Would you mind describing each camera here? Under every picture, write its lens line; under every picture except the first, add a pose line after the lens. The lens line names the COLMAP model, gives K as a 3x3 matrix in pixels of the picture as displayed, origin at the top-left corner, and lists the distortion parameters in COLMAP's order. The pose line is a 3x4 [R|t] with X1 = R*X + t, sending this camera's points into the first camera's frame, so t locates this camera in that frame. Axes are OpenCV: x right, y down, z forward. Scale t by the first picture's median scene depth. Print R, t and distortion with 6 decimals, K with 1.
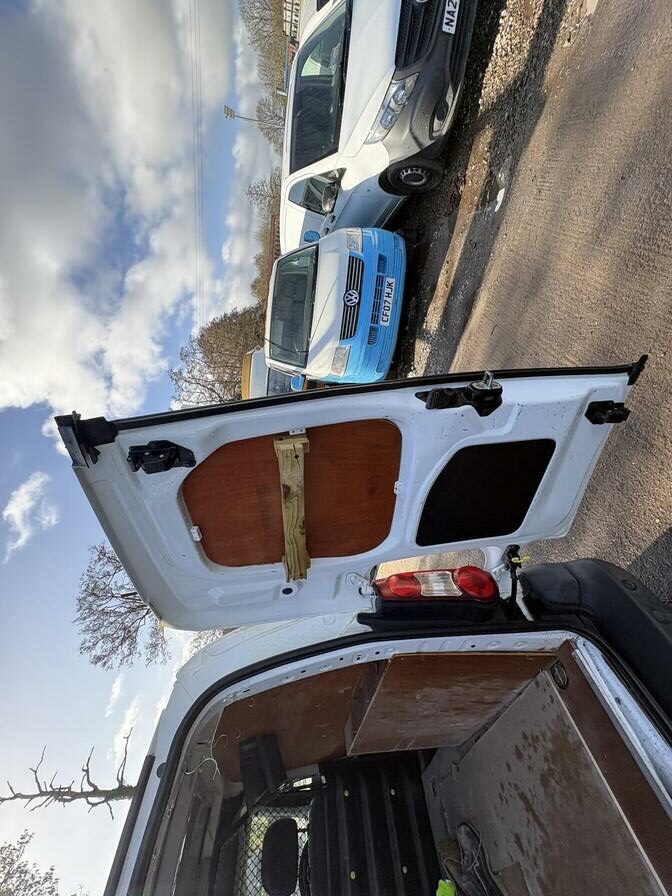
lens RADIAL K [[358.8, 0, 334.1], [0, 358.8, 449.9], [0, 0, 1]] dist [0.001418, 0.001412]
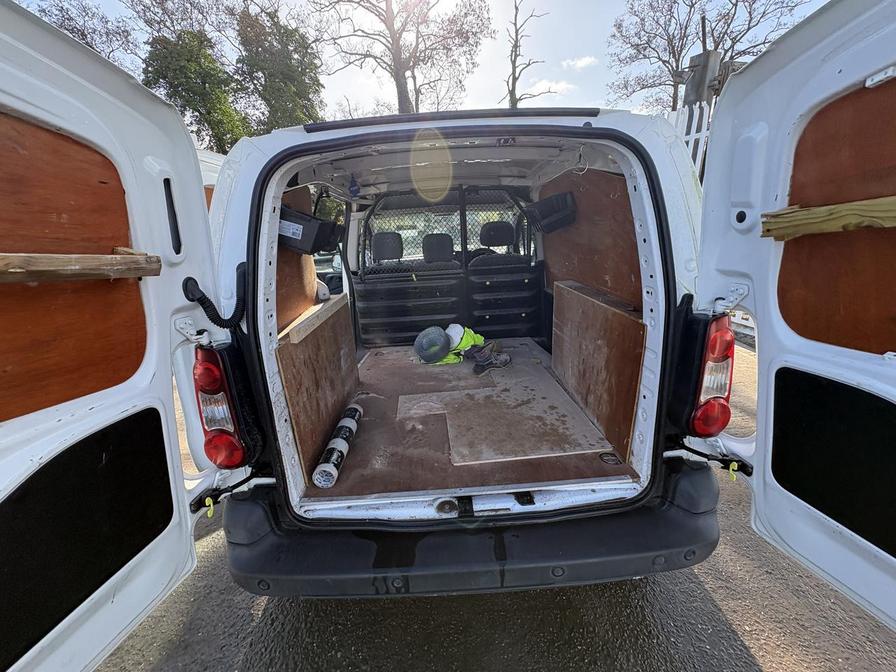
lens RADIAL K [[358.8, 0, 446.6], [0, 358.8, 334.7], [0, 0, 1]] dist [0.001418, 0.001412]
pose [[-0.025731, 0.985590, 0.167184, 0.024852], [-0.614278, -0.147529, 0.775176, 0.083618], [0.788670, -0.082752, 0.609222, -0.135653]]
